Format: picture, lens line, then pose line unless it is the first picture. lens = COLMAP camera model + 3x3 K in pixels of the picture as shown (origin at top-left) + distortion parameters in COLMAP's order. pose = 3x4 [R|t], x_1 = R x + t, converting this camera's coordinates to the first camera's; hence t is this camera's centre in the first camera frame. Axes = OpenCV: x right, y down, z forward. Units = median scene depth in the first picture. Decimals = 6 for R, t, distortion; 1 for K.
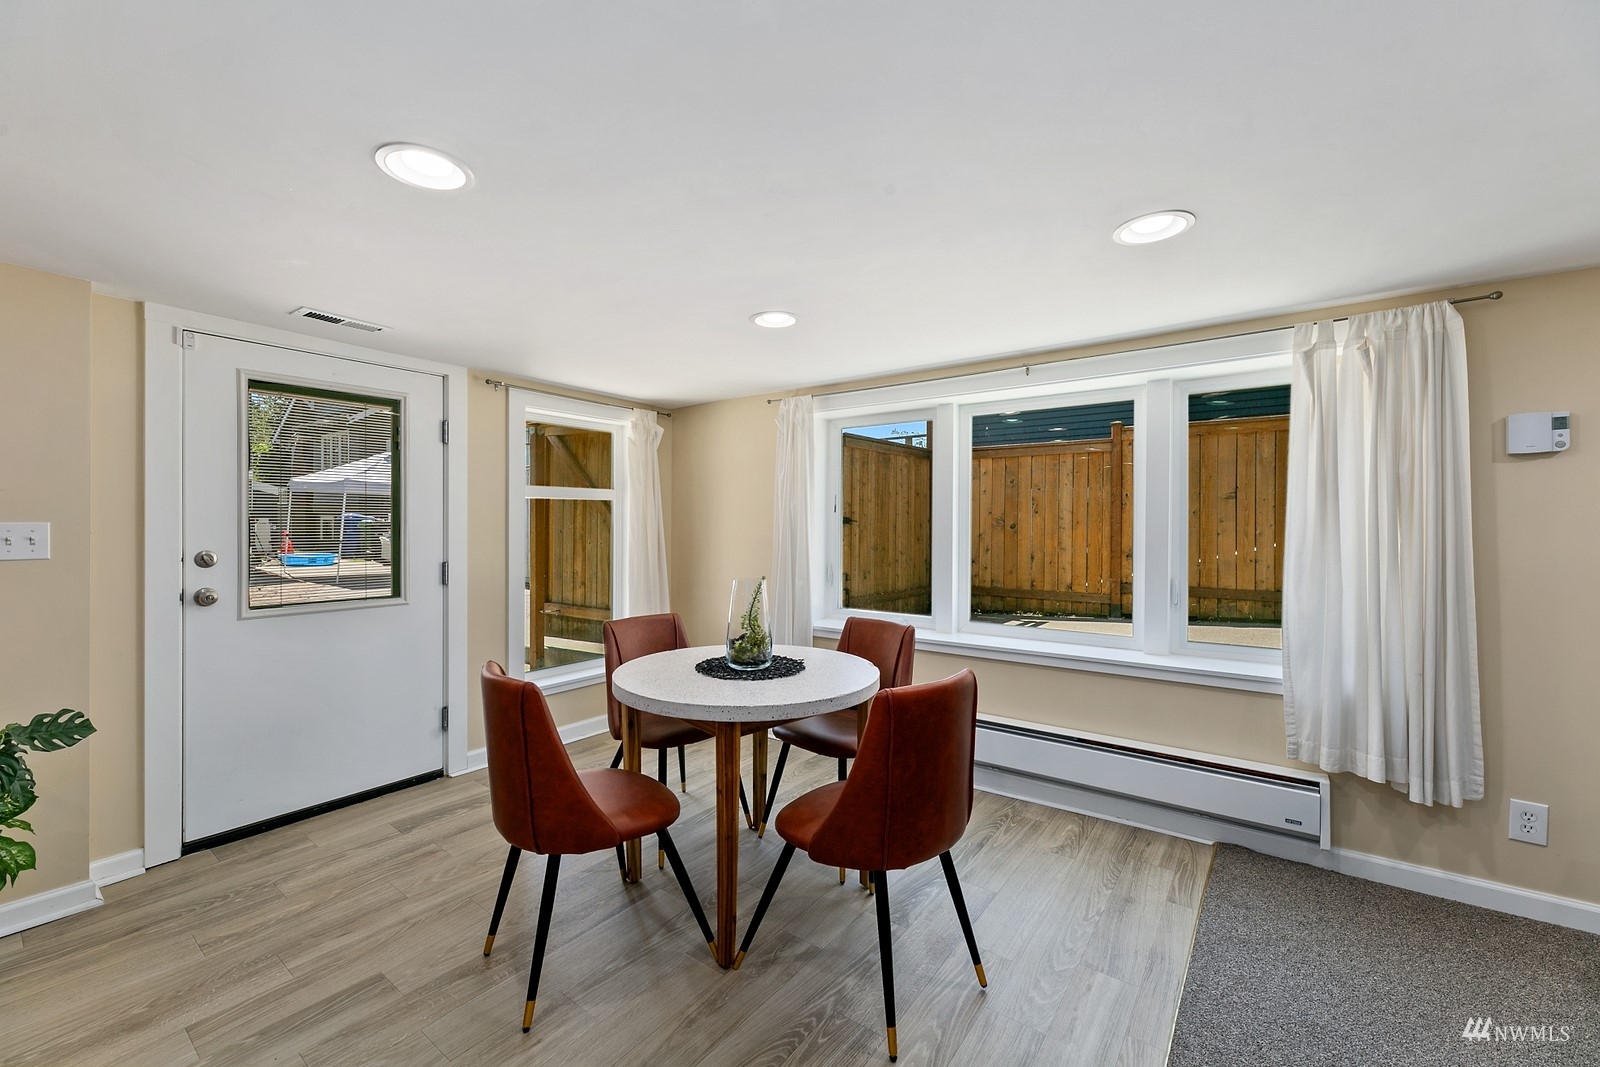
lens RADIAL K [[643.3, 0, 793.9], [0, 643.3, 530.5], [0, 0, 1]] dist [0.001405, 0.000023]
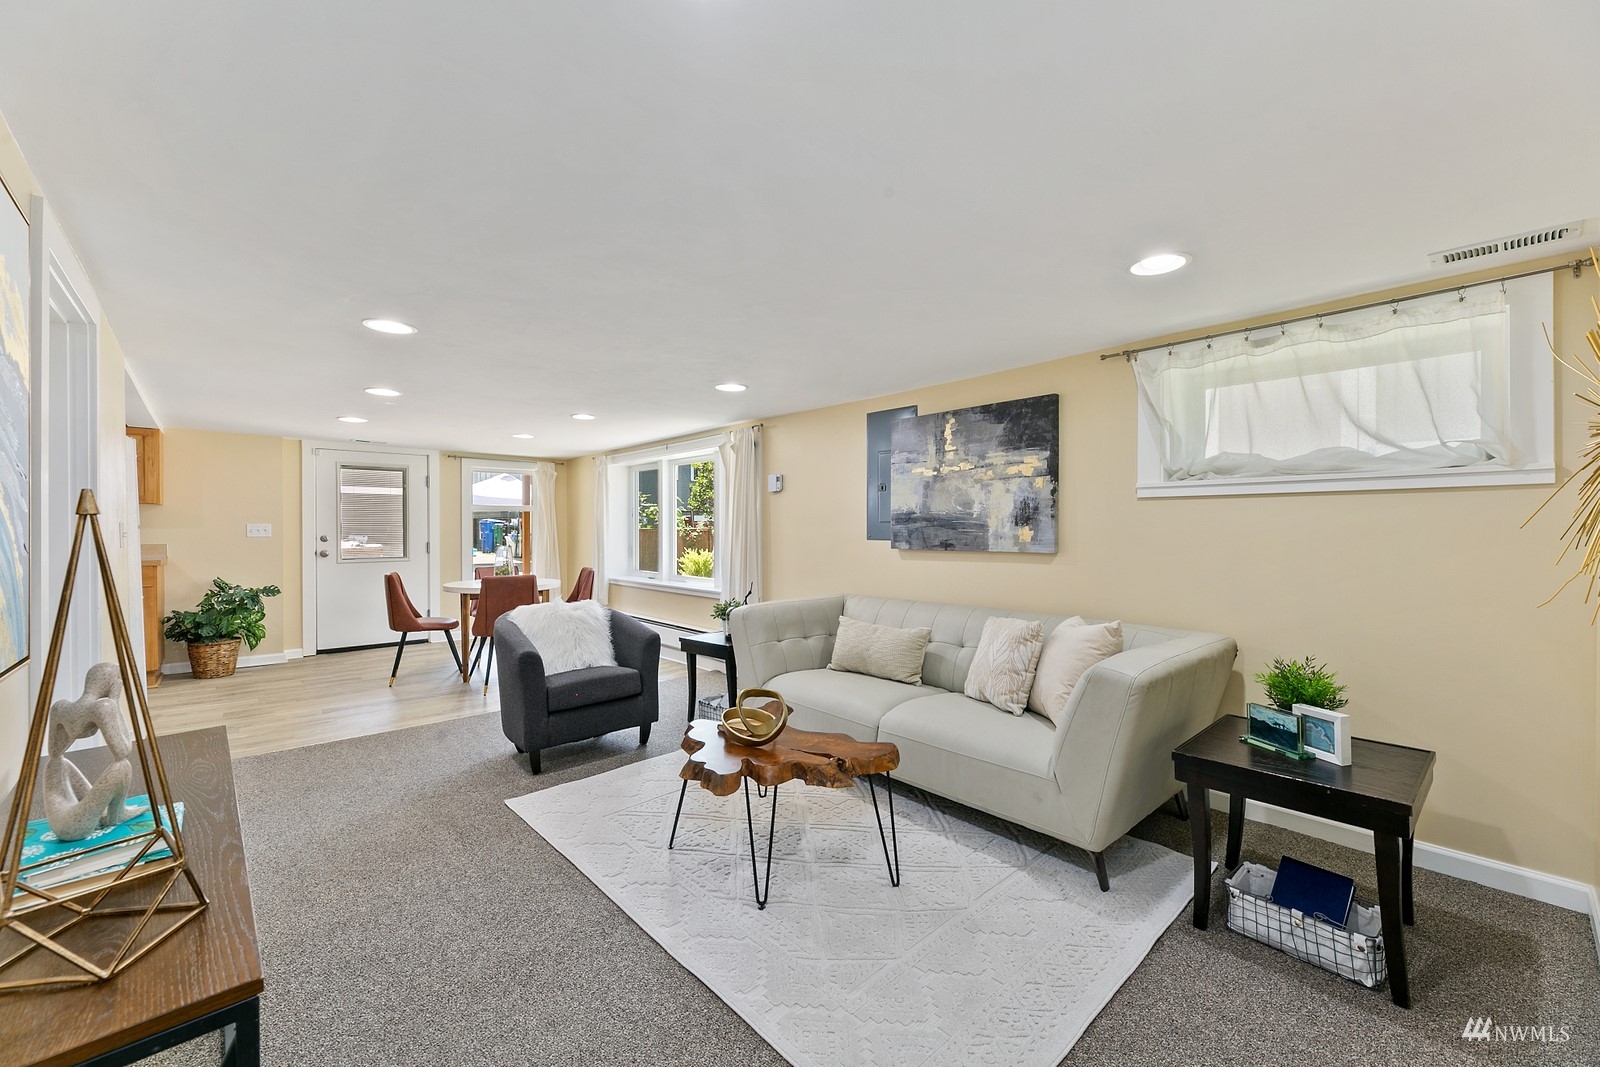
lens RADIAL K [[643.3, 0, 800.5], [0, 643.3, 533.2], [0, 0, 1]] dist [0.001405, 0.000023]
pose [[0.977751, -0.002141, -0.209760, 1.449566], [0.002102, 0.999998, -0.000406, 0.029047], [0.209760, -0.000044, 0.977753, -1.081041]]
